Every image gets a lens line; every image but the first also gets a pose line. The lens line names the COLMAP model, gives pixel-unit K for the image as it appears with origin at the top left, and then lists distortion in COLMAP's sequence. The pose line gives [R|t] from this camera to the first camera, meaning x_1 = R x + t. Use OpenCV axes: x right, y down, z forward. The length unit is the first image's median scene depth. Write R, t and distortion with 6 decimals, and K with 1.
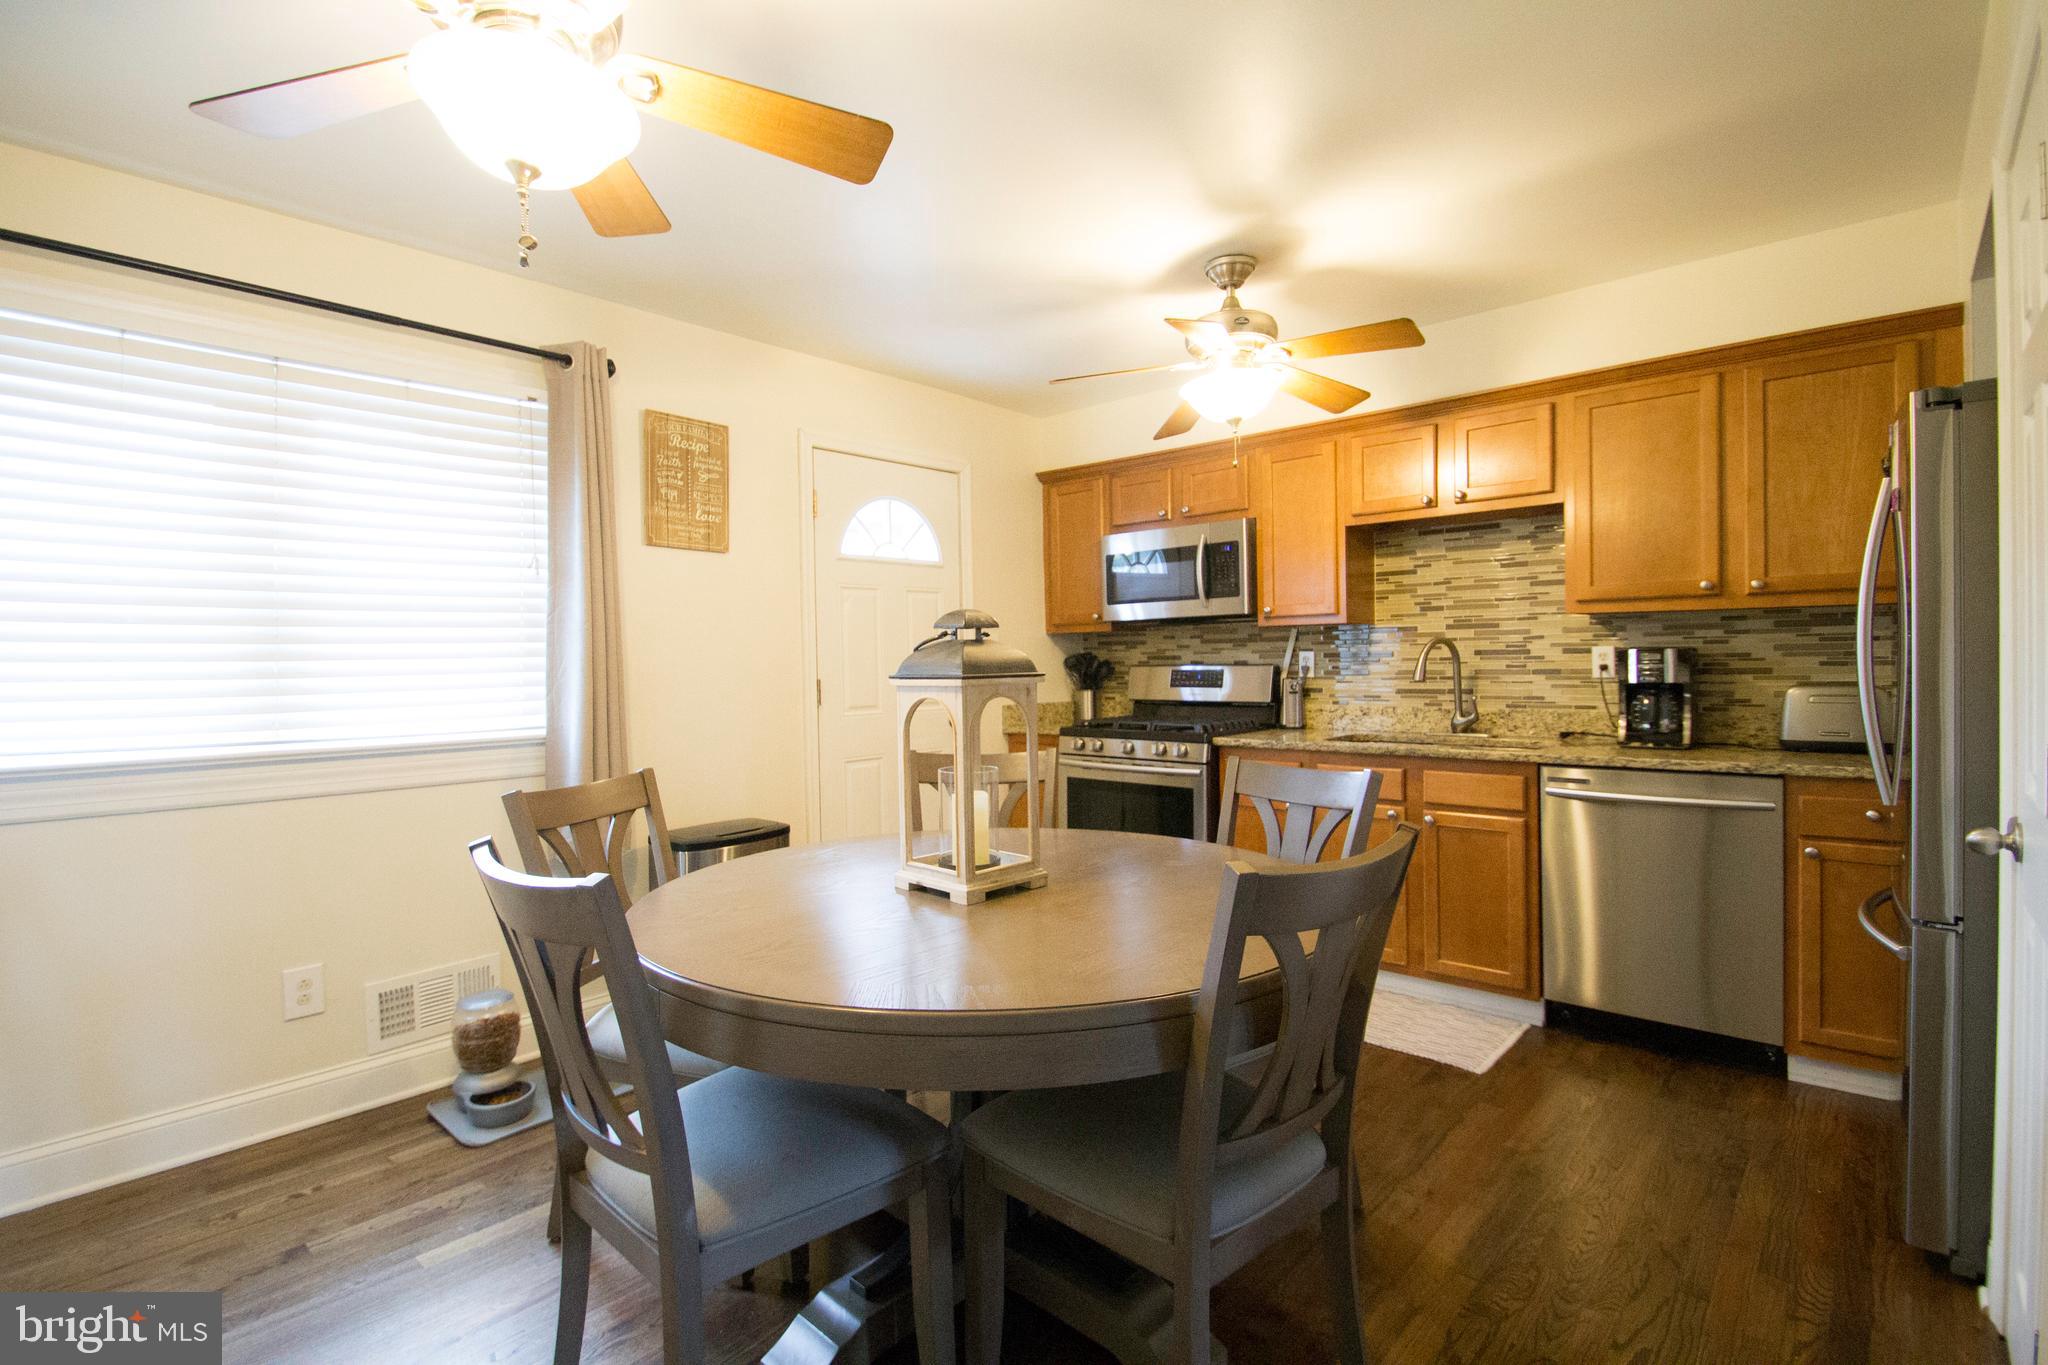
lens RADIAL K [[950.9, 0, 1030.2], [0, 950.9, 680.2], [0, 0, 1]] dist [-0.000505, -0.000120]
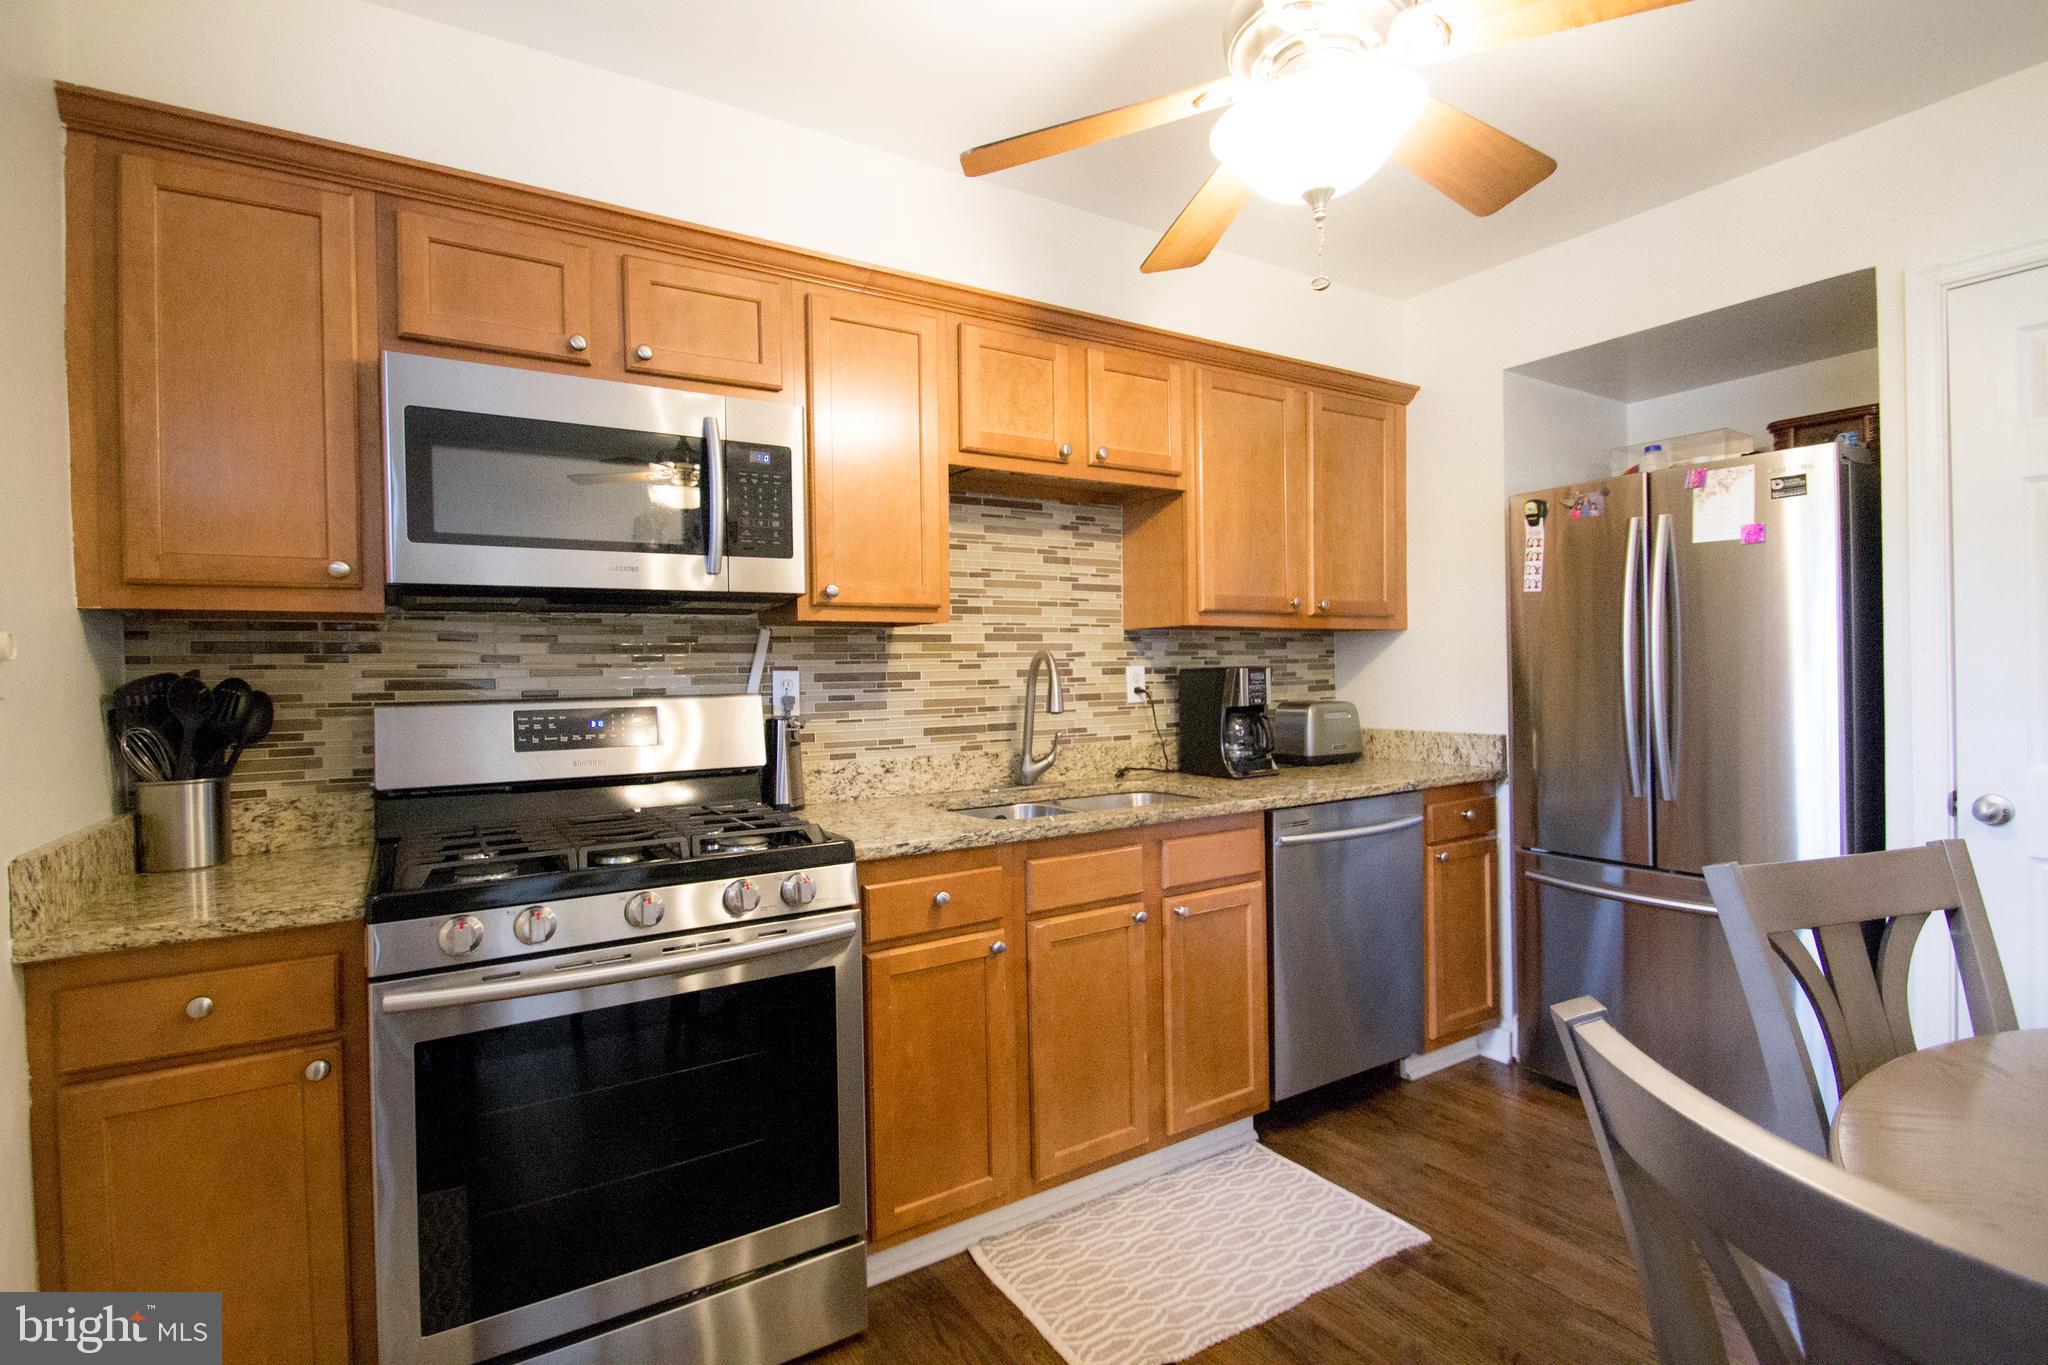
lens RADIAL K [[950.9, 0, 1030.2], [0, 950.9, 680.2], [0, 0, 1]] dist [-0.000505, -0.000120]
pose [[0.294493, 0.002950, 0.955649, -0.235618], [0.034665, 0.999304, -0.013767, -0.013238], [-0.955025, 0.037182, 0.294186, 0.777038]]
